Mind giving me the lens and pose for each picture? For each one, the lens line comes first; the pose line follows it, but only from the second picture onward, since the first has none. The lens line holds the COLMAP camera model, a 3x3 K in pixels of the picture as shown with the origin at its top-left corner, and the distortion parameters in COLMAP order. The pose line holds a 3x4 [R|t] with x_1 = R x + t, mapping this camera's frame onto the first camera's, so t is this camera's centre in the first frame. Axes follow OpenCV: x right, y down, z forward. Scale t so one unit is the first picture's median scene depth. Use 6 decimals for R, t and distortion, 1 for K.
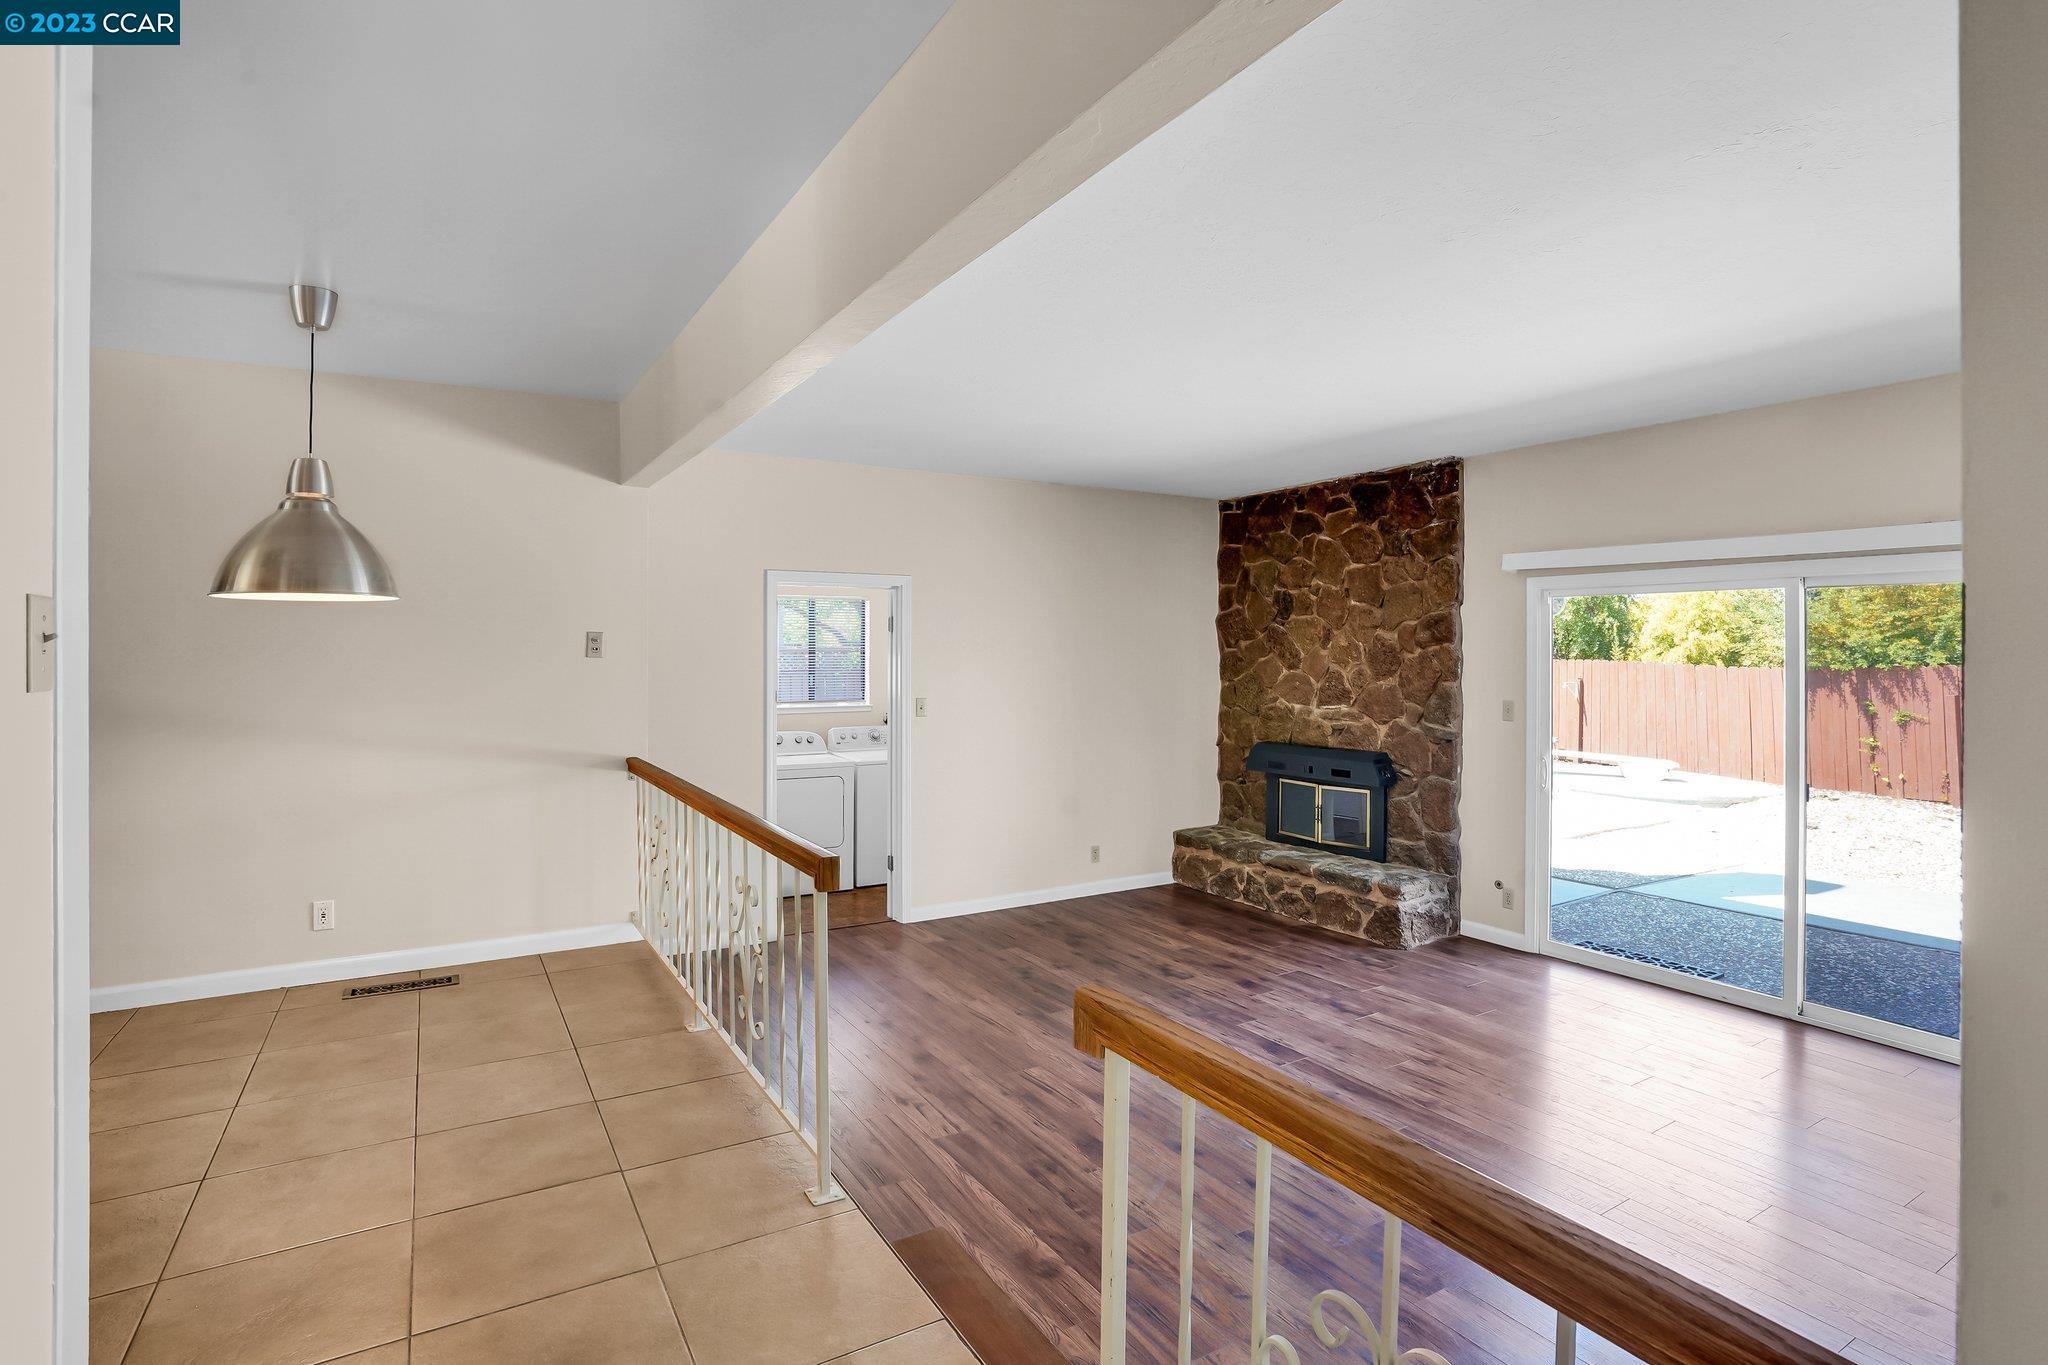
lens RADIAL K [[1018.1, 0, 1033.7], [0, 1018.1, 665.3], [0, 0, 1]] dist [-0.064077, 0.023804]
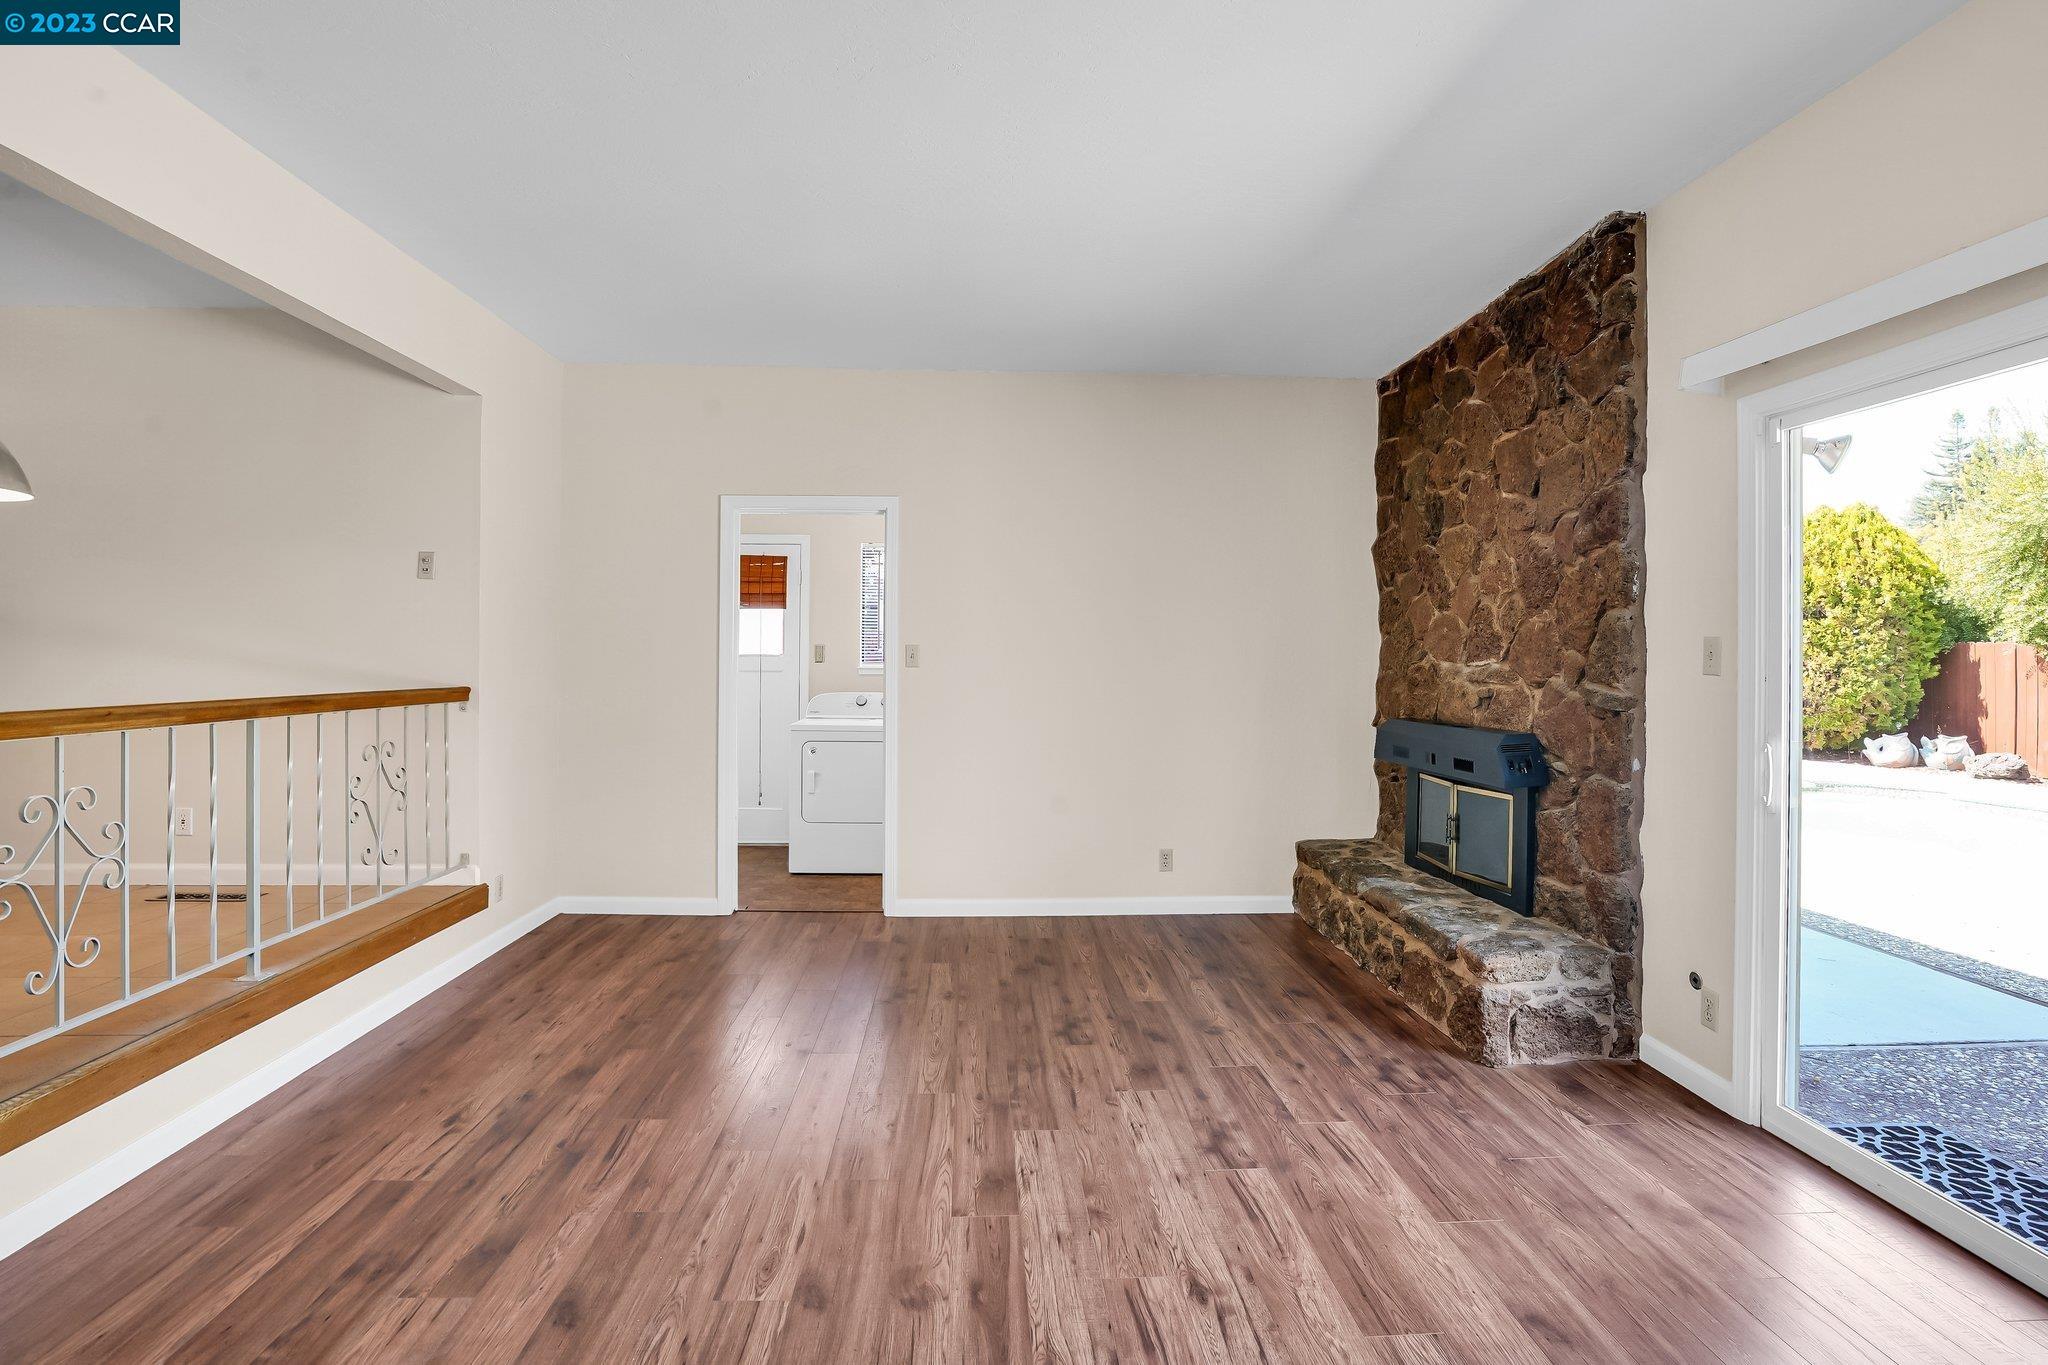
lens RADIAL K [[1018.1, 0, 968.0], [0, 1018.1, 653.0], [0, 0, 1]] dist [-0.064077, 0.023804]
pose [[0.874512, 0.006451, -0.484962, 0.361002], [-0.011894, 0.999896, -0.008149, 0.049631], [0.484859, 0.012894, 0.874497, 0.330417]]
